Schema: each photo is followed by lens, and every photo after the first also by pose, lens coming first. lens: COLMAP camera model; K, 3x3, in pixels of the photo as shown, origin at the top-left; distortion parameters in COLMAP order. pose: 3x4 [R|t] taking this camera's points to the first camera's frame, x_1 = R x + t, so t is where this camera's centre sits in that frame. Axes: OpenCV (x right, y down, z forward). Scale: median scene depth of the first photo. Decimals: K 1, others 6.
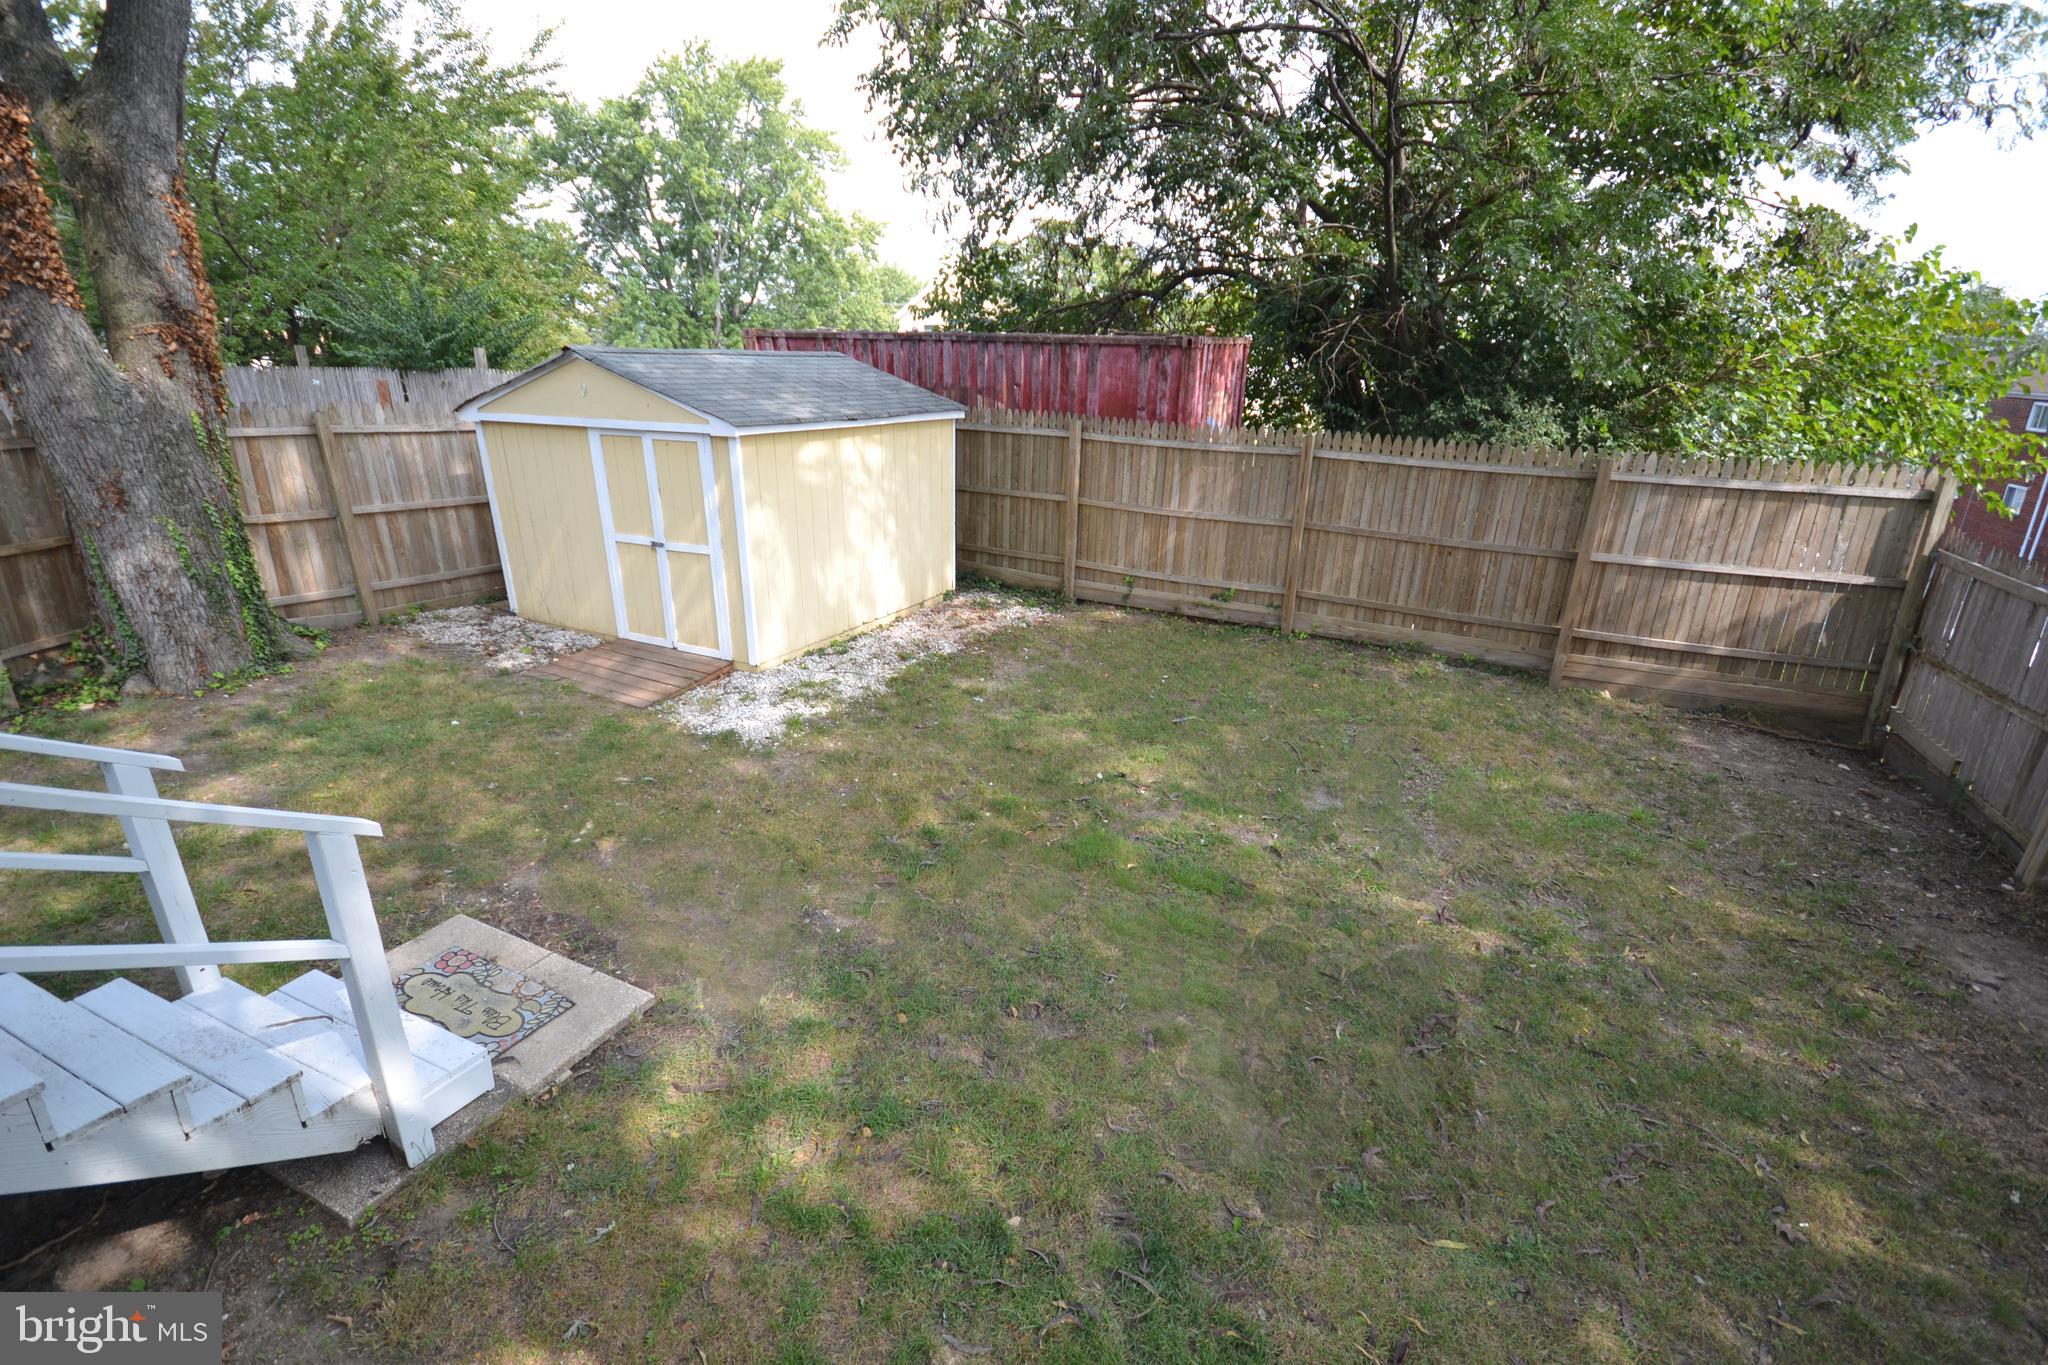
lens RADIAL K [[915.6, 0, 1020.1], [0, 915.6, 695.7], [0, 0, 1]] dist [0.006461, -0.007448]
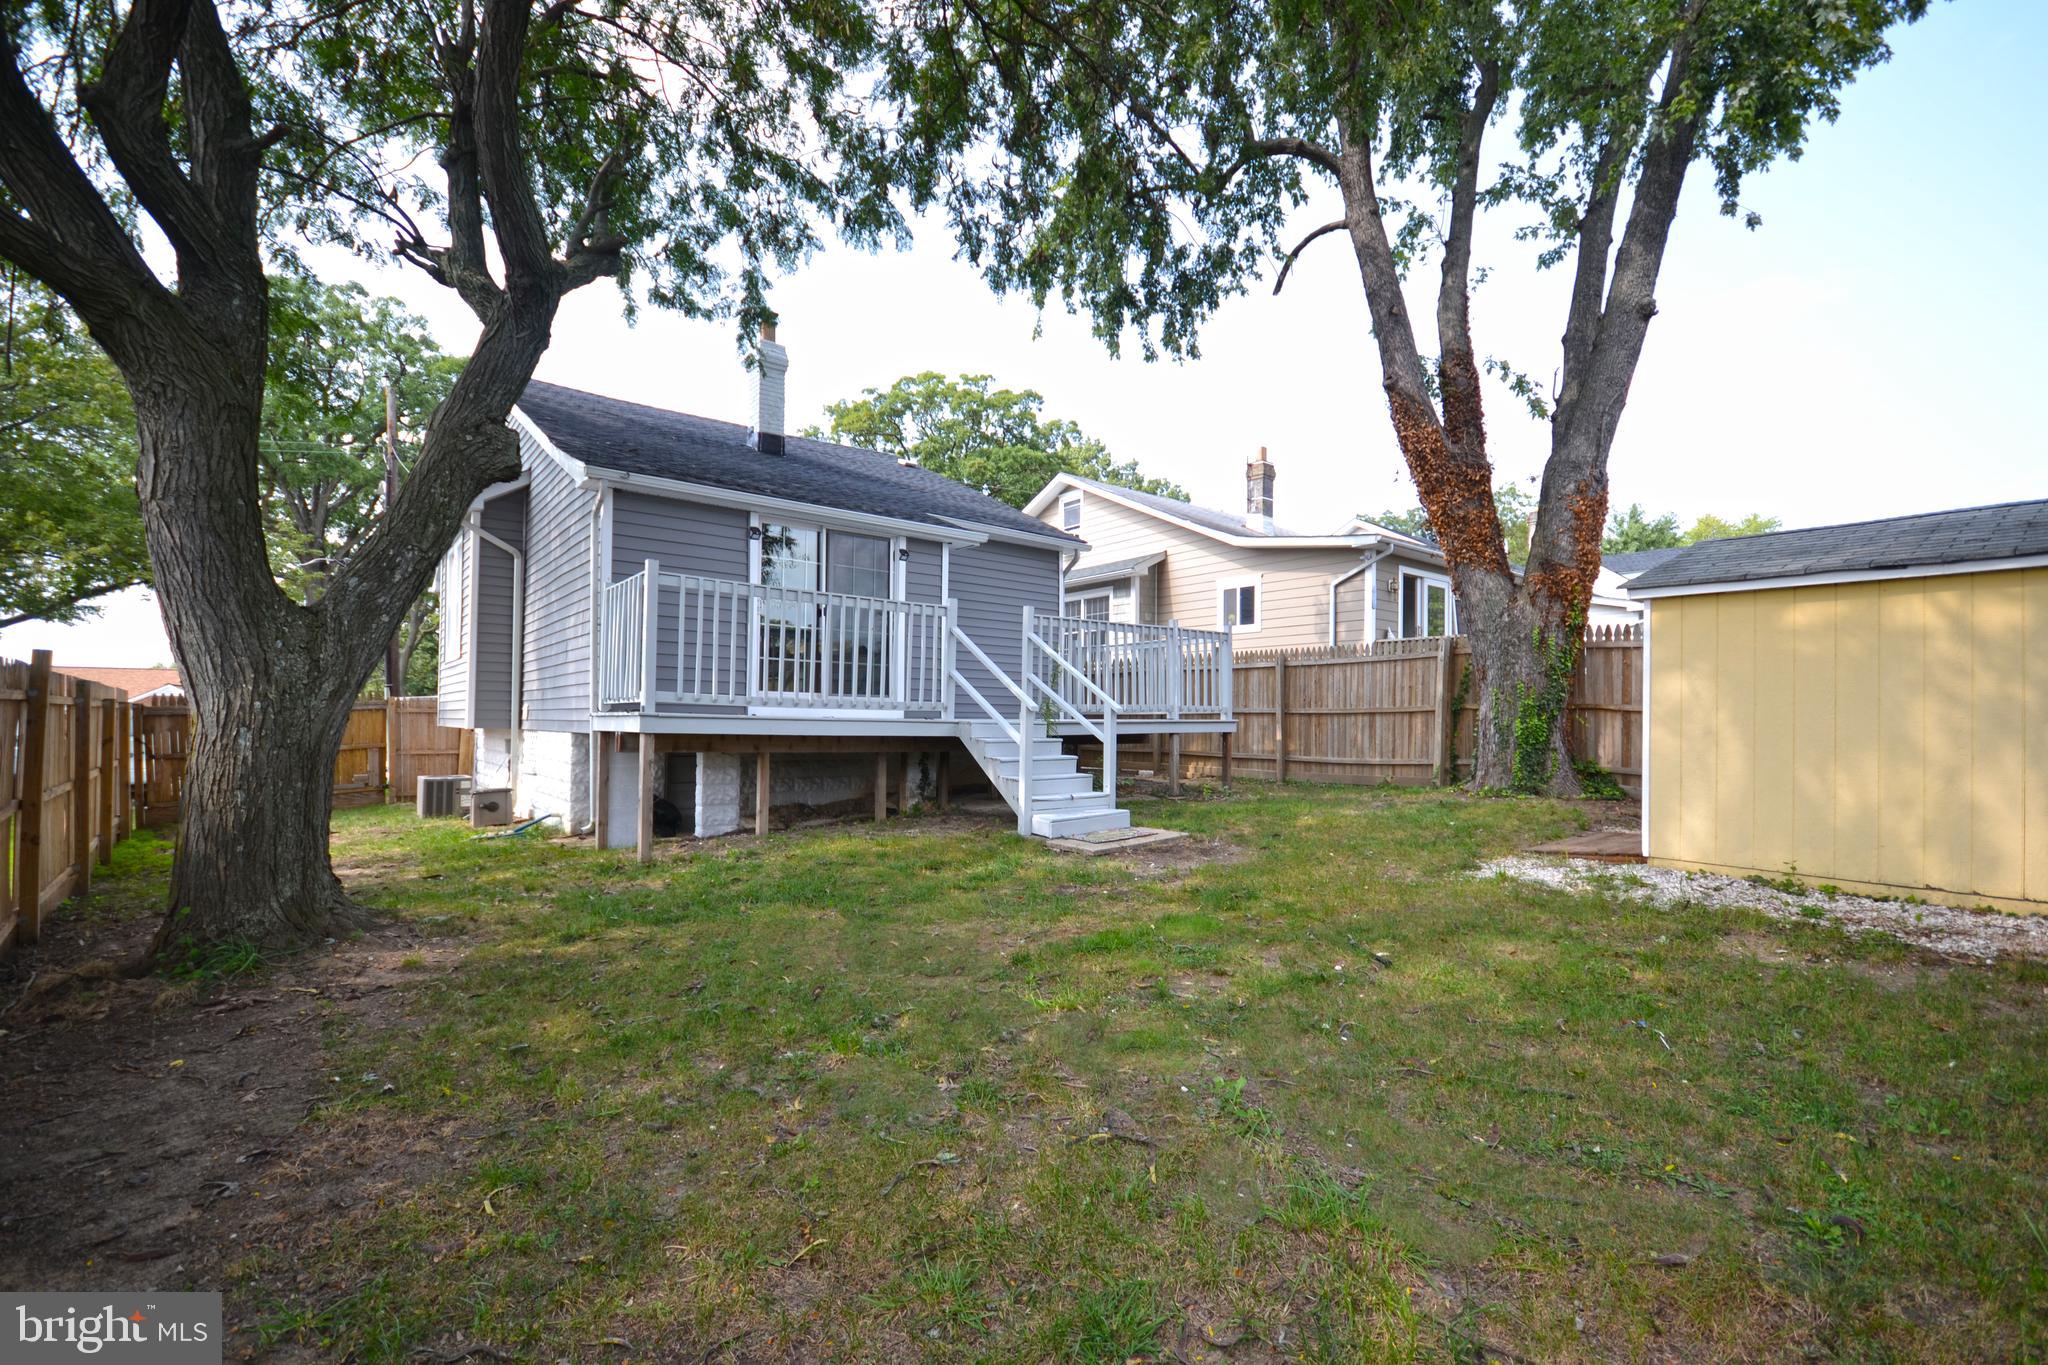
lens RADIAL K [[915.6, 0, 1020.1], [0, 915.6, 695.7], [0, 0, 1]] dist [0.006461, -0.007448]
pose [[-0.417357, -0.030410, -0.908234, 0.549847], [-0.321292, 0.939827, 0.116174, -0.062491], [0.850050, 0.340294, -0.402014, 0.586015]]
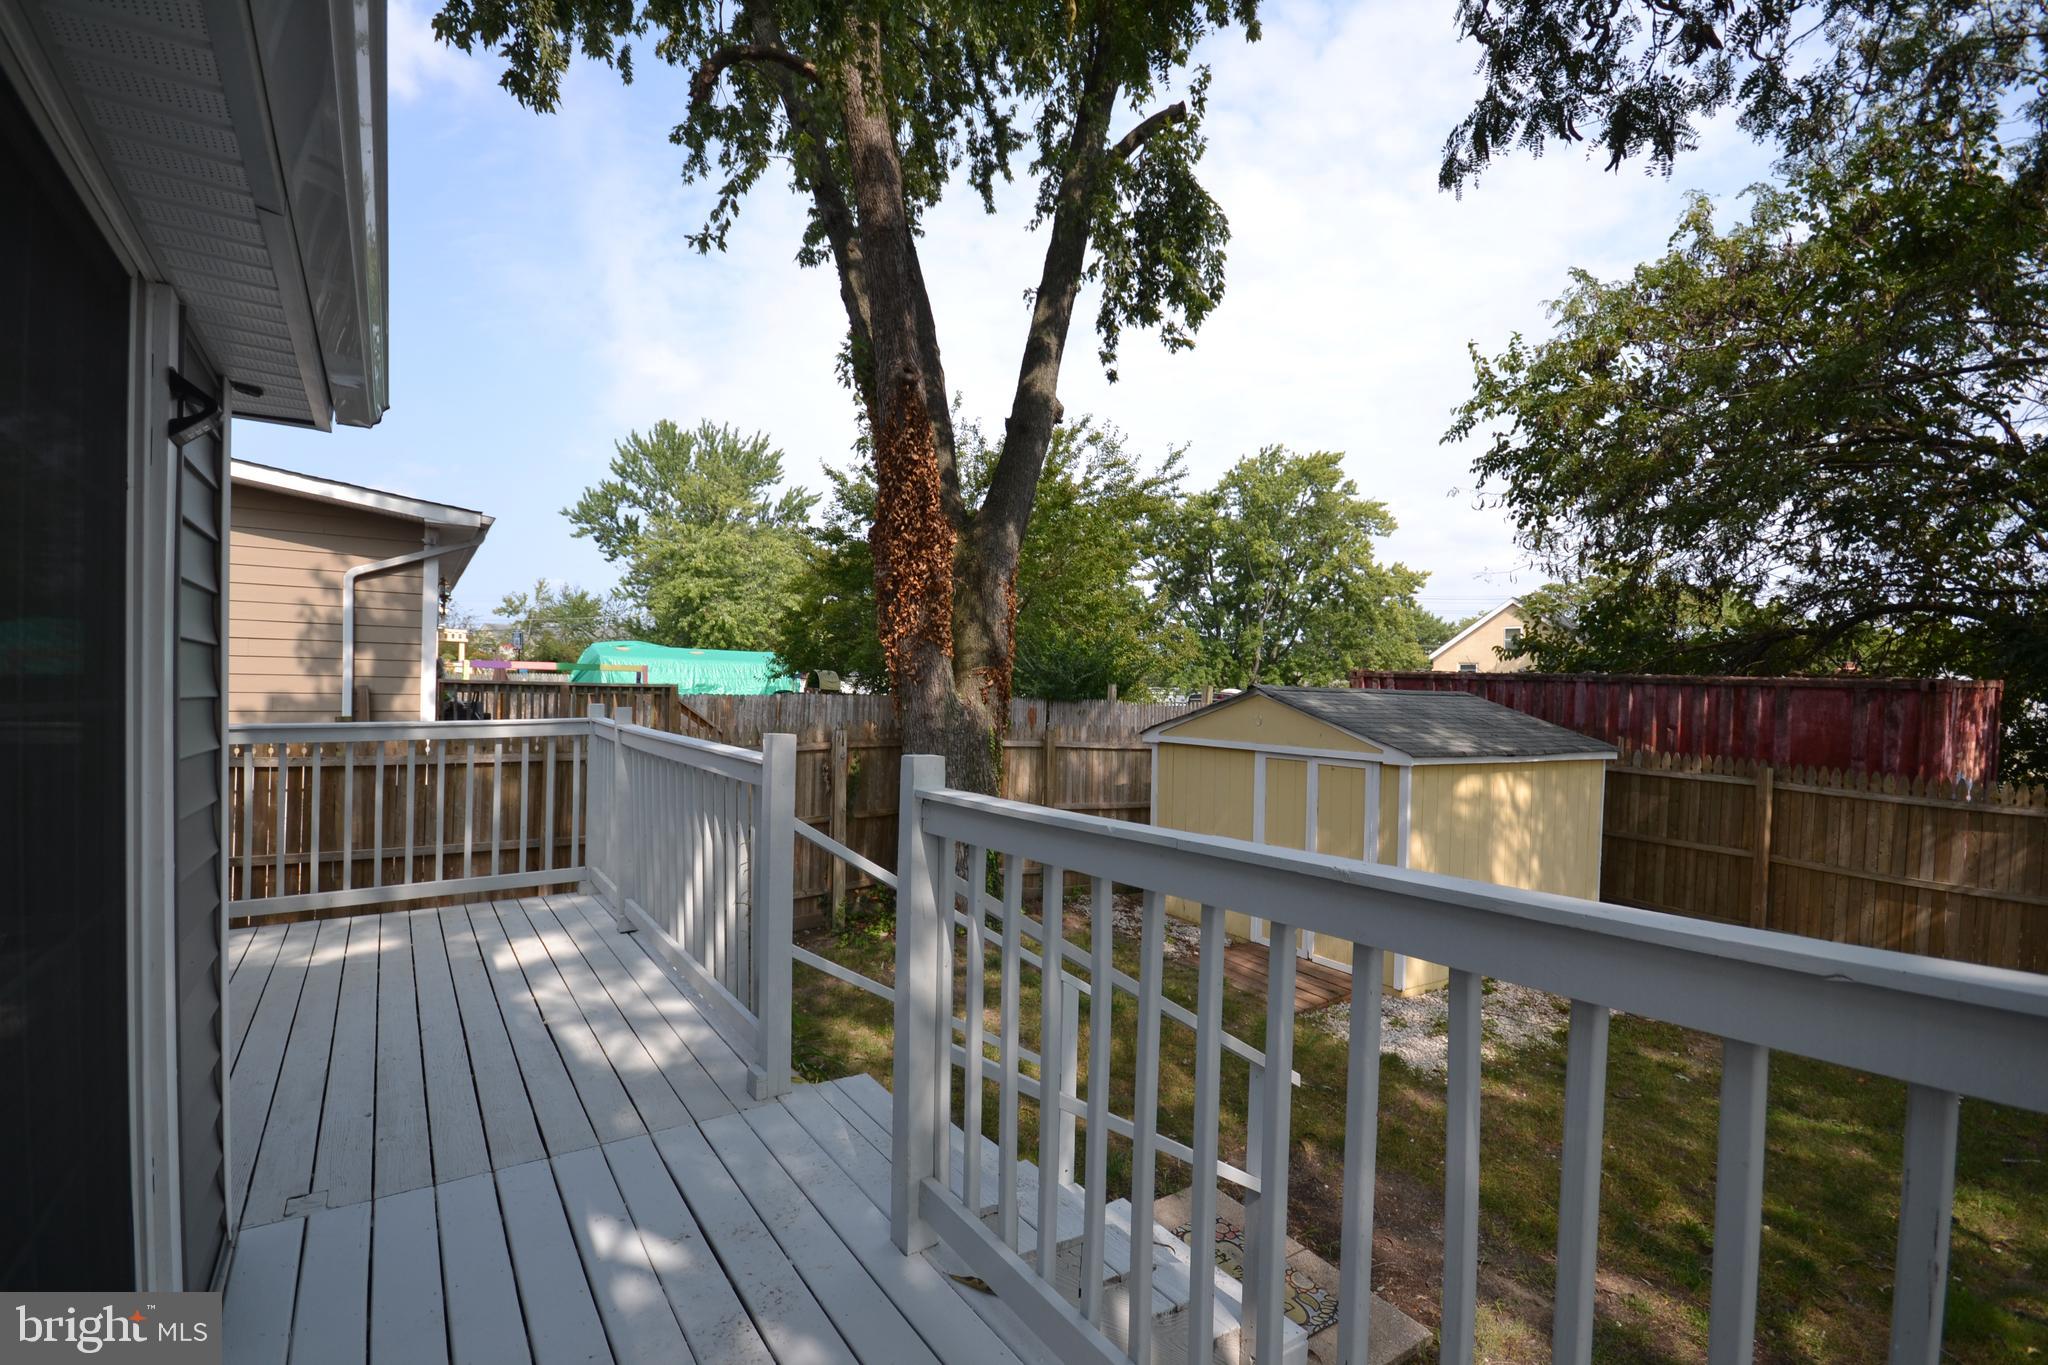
lens RADIAL K [[915.6, 0, 1020.1], [0, 915.6, 695.7], [0, 0, 1]] dist [0.006461, -0.007448]
pose [[0.867589, 0.014940, -0.497058, -0.116435], [-0.184623, 0.937786, -0.294062, 0.025534], [0.461740, 0.346893, 0.816370, -0.073615]]
